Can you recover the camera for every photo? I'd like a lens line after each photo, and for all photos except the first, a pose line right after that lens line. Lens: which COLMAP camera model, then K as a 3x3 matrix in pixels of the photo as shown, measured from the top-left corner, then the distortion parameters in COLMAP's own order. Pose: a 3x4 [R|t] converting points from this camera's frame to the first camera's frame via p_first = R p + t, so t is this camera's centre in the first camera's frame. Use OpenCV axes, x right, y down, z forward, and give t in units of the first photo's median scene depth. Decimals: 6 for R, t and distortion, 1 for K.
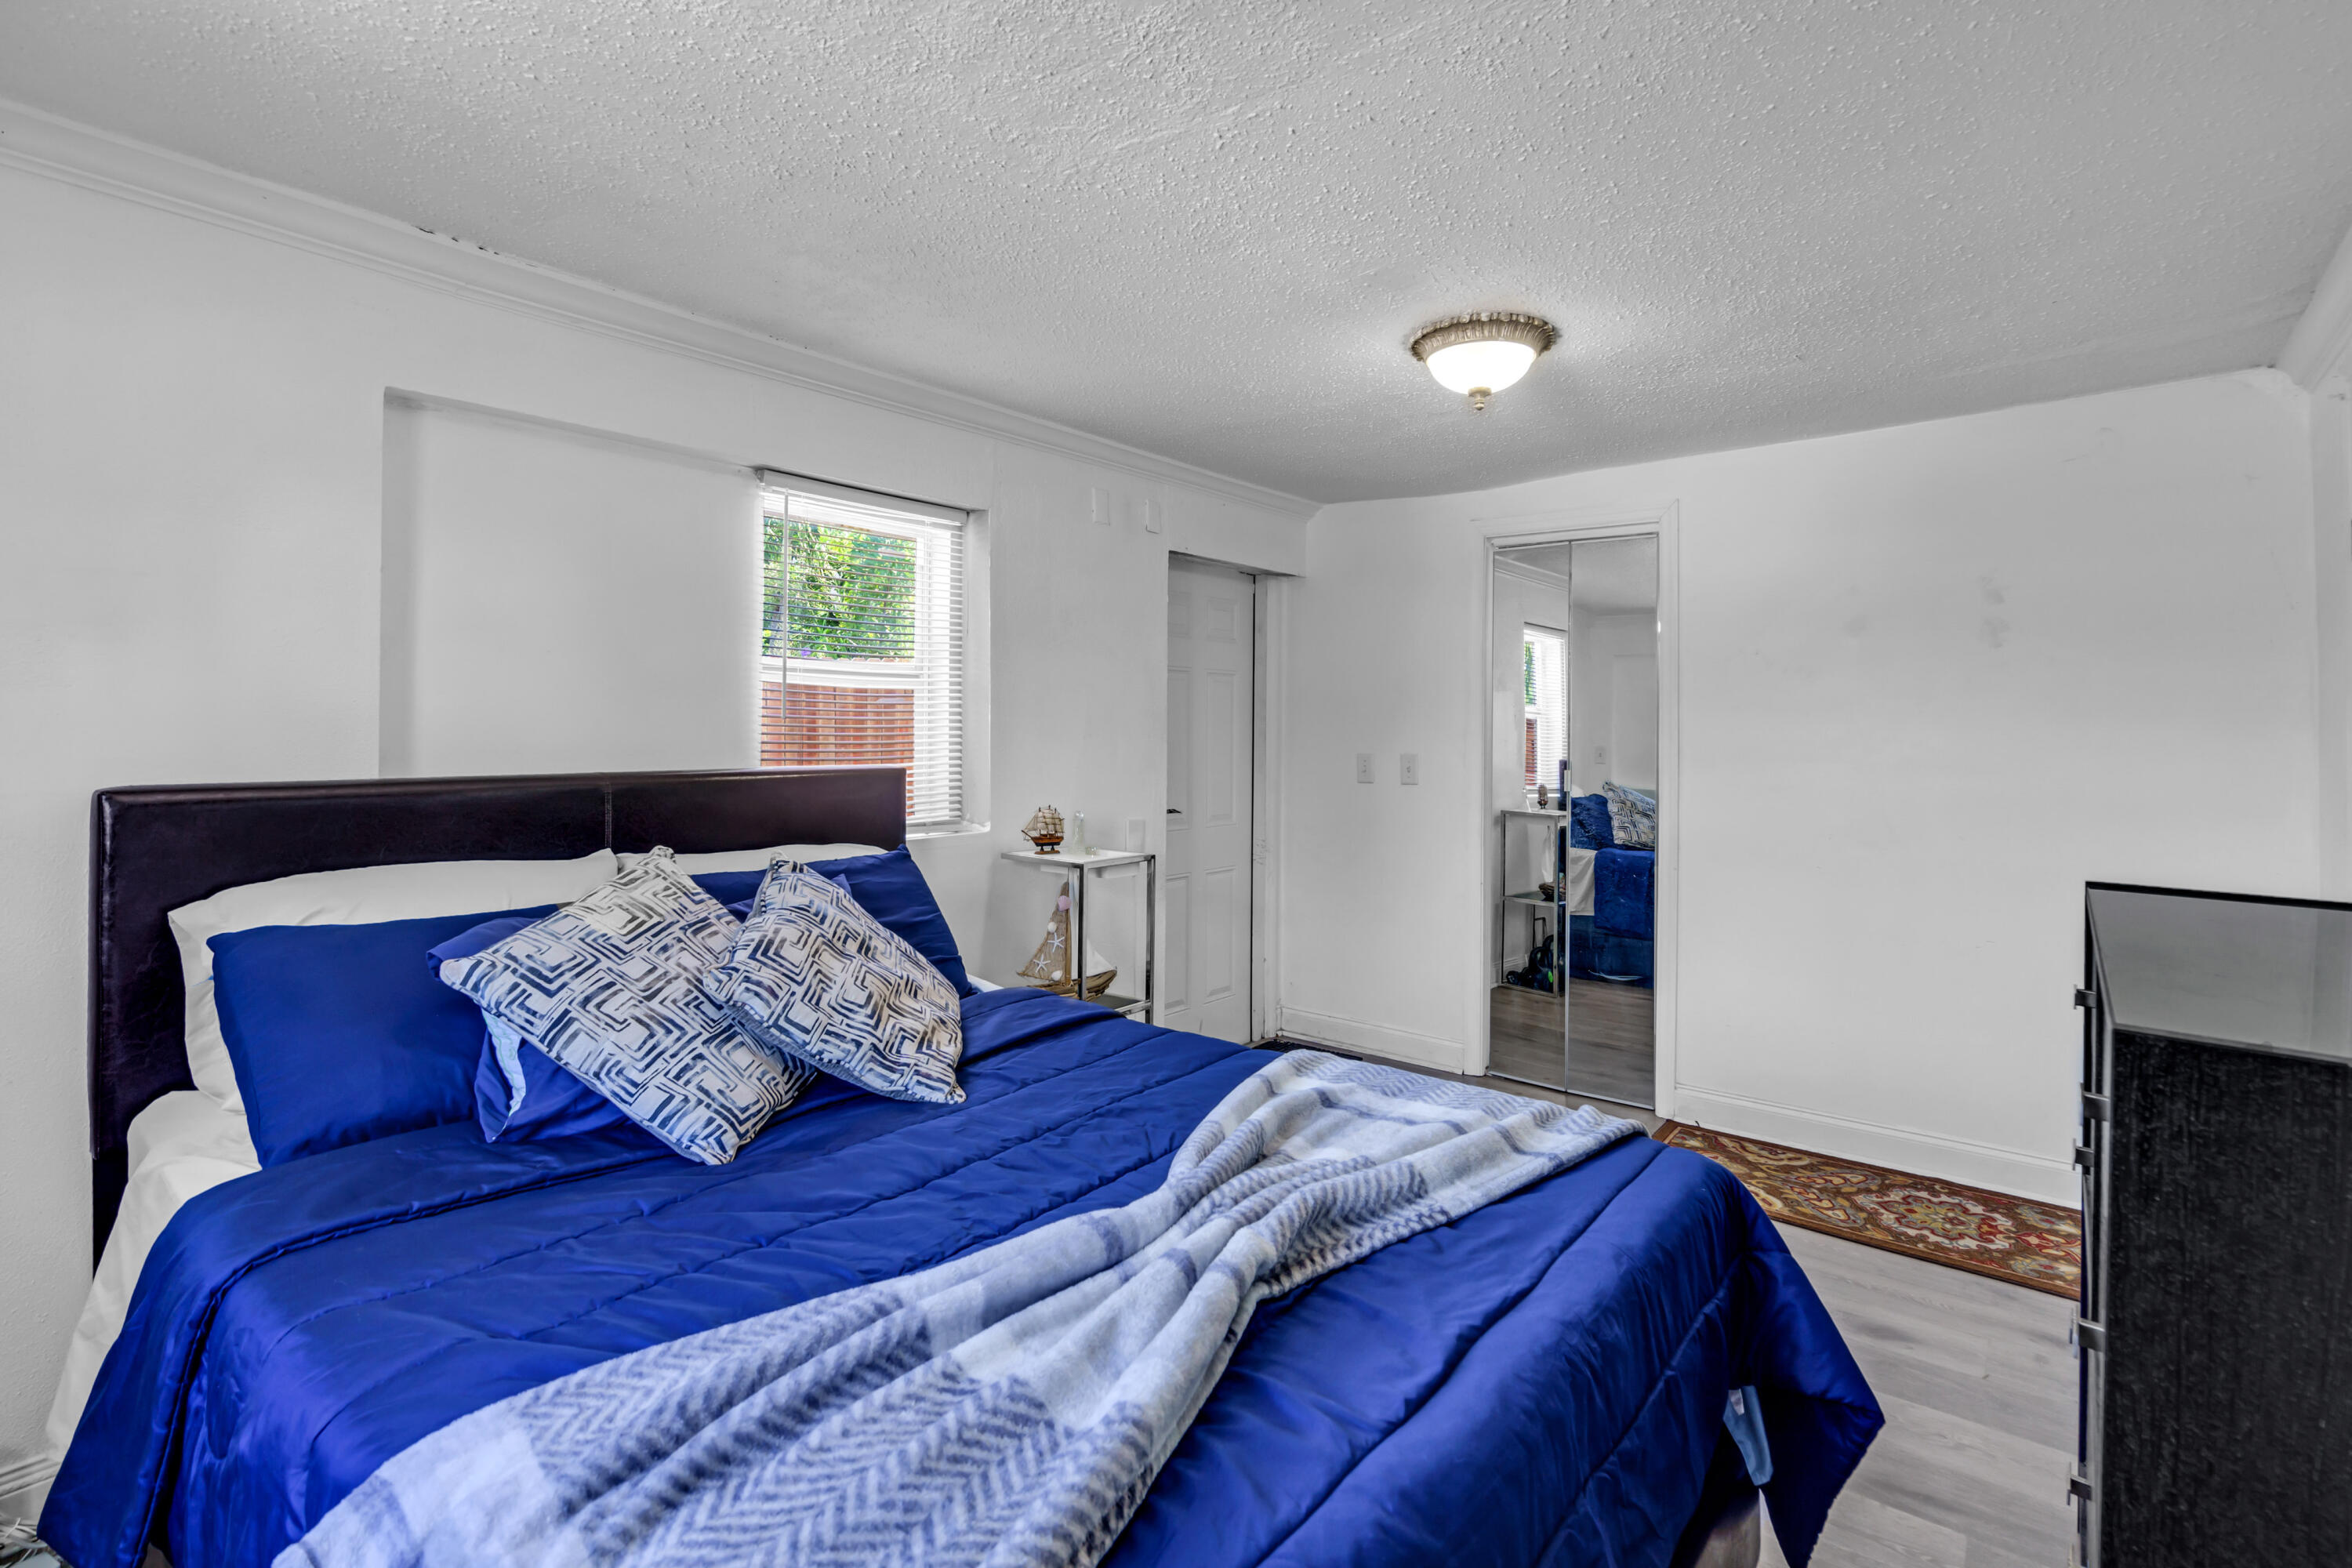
lens RADIAL K [[1104.2, 0, 1191.2], [0, 1104.2, 698.4], [0, 0, 1]] dist [-0.000105, 0.000566]
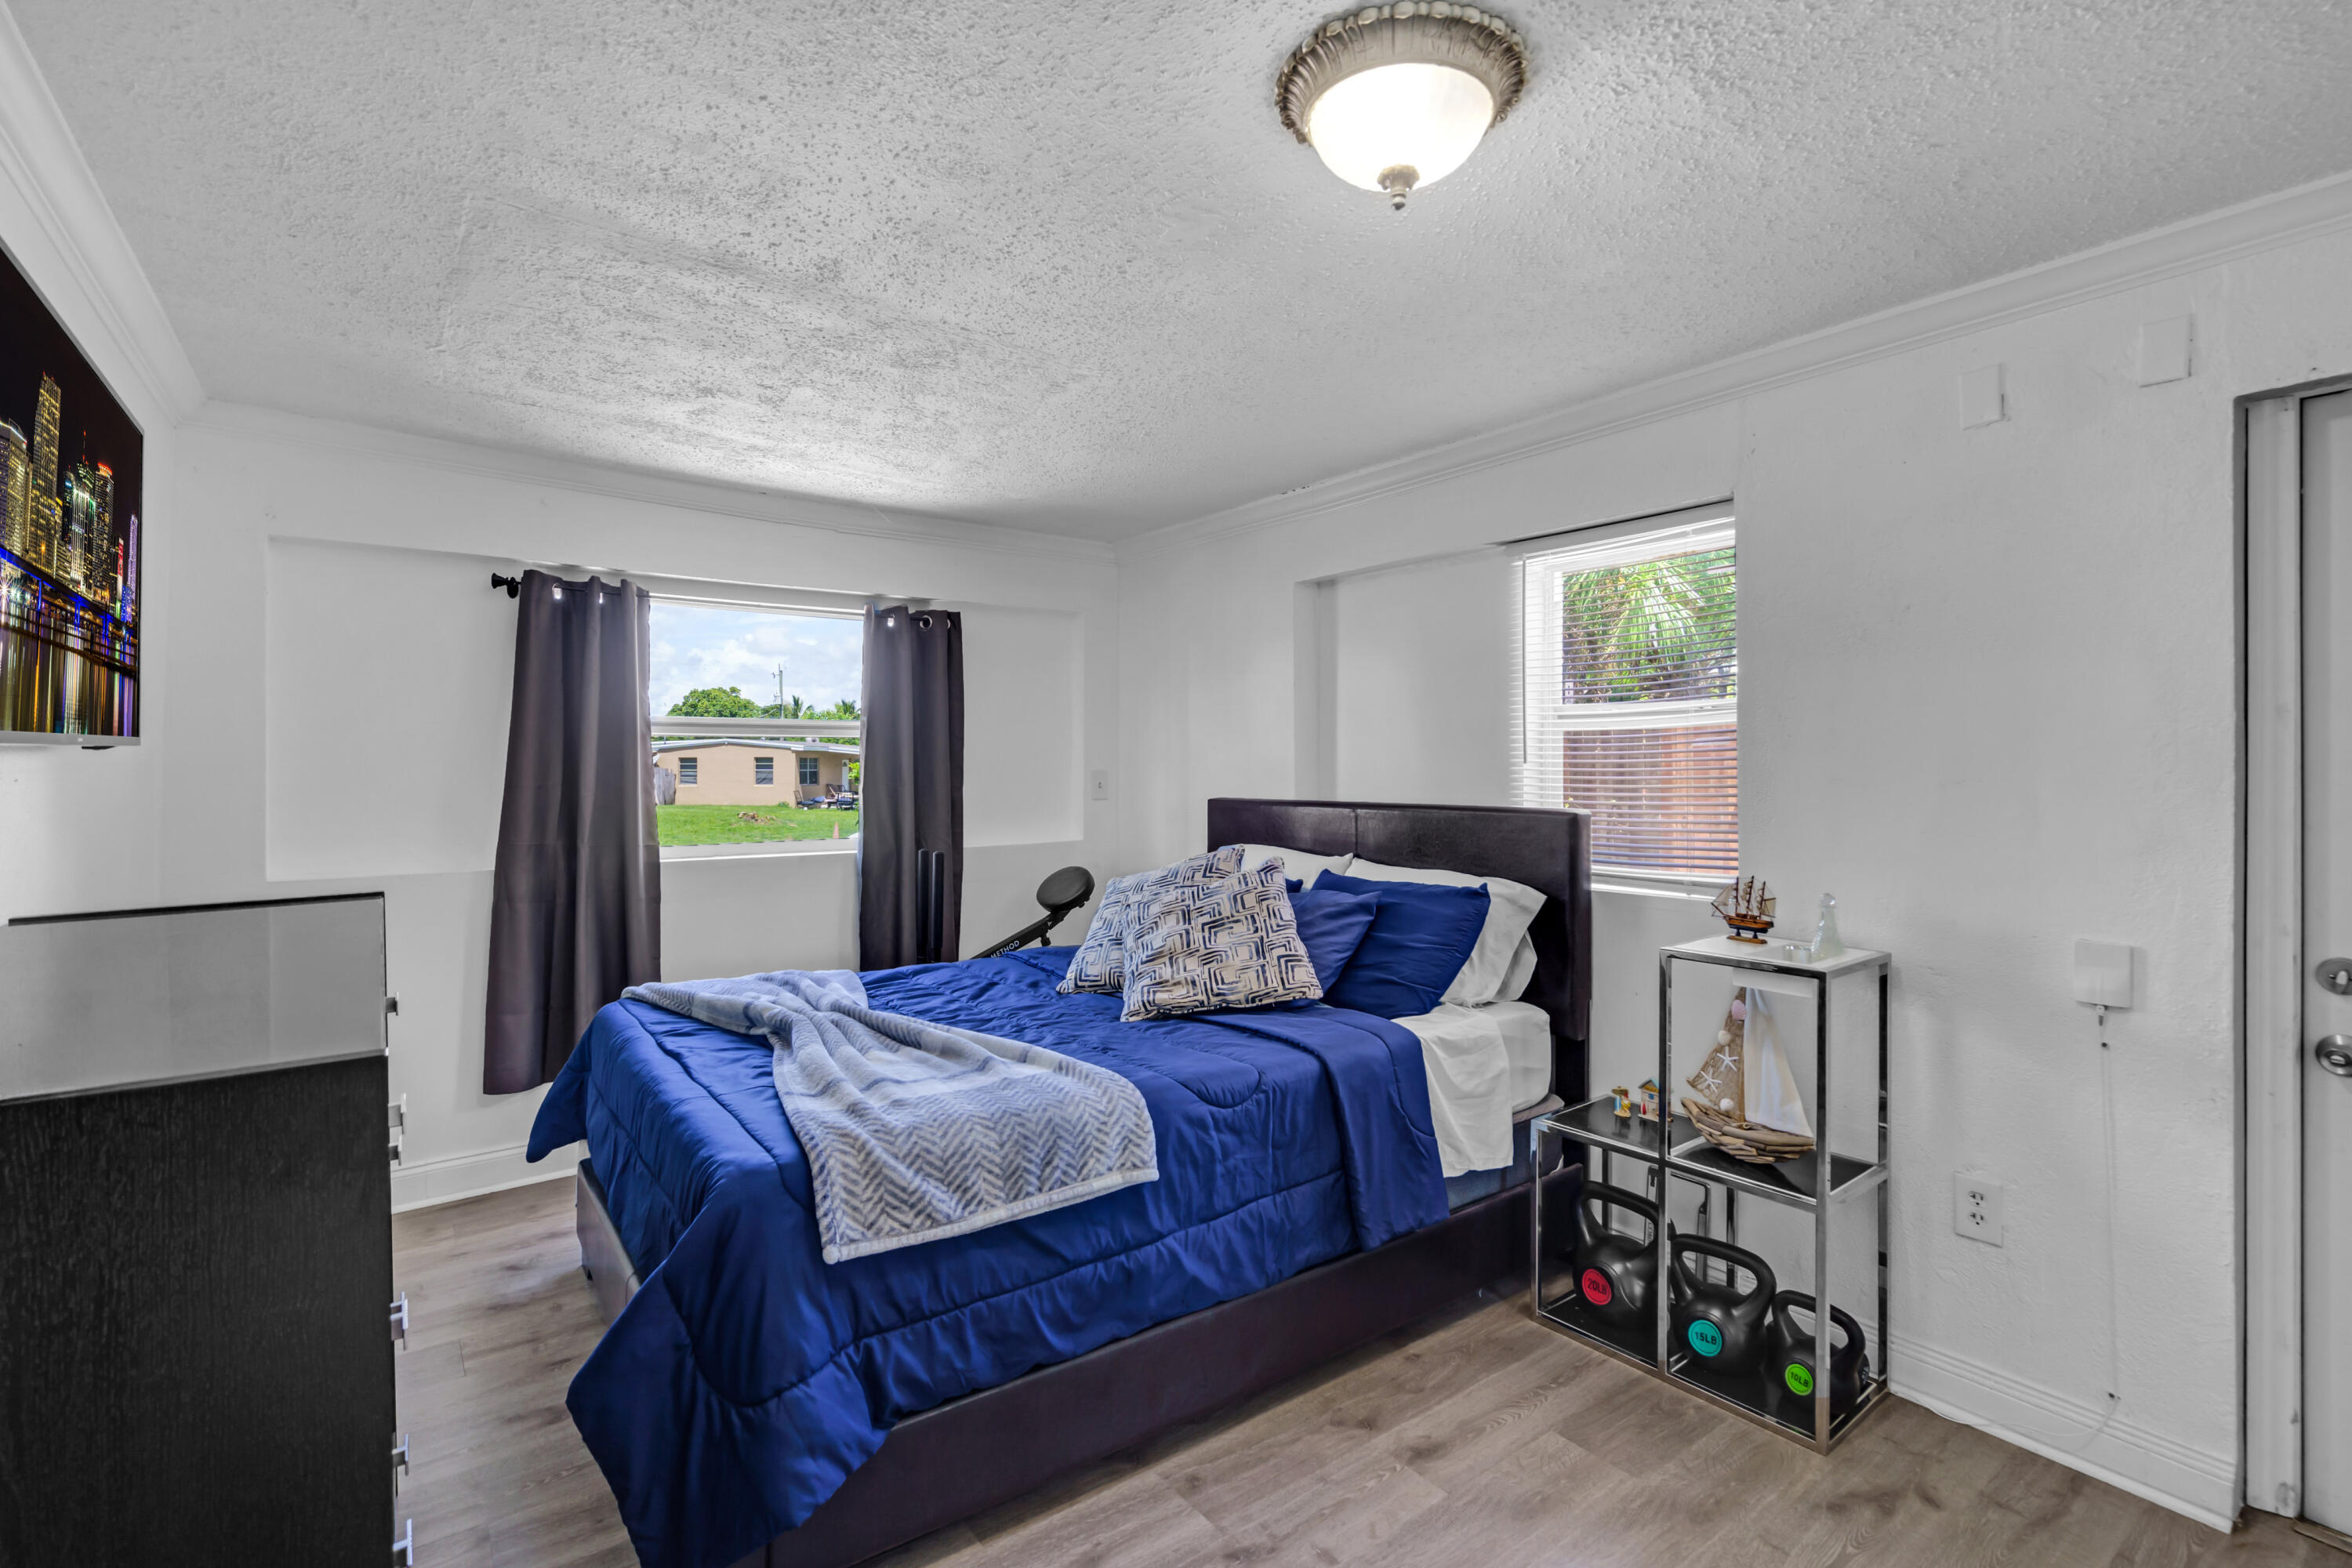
lens RADIAL K [[1085.7, 0, 1197.5], [0, 1085.7, 763.0], [0, 0, 1]] dist [0.000036, -0.000418]
pose [[-0.250345, -0.012123, -0.968081, 0.761863], [0.023778, 0.999543, -0.018666, 0.030289], [0.967865, -0.027692, -0.249942, 0.951505]]
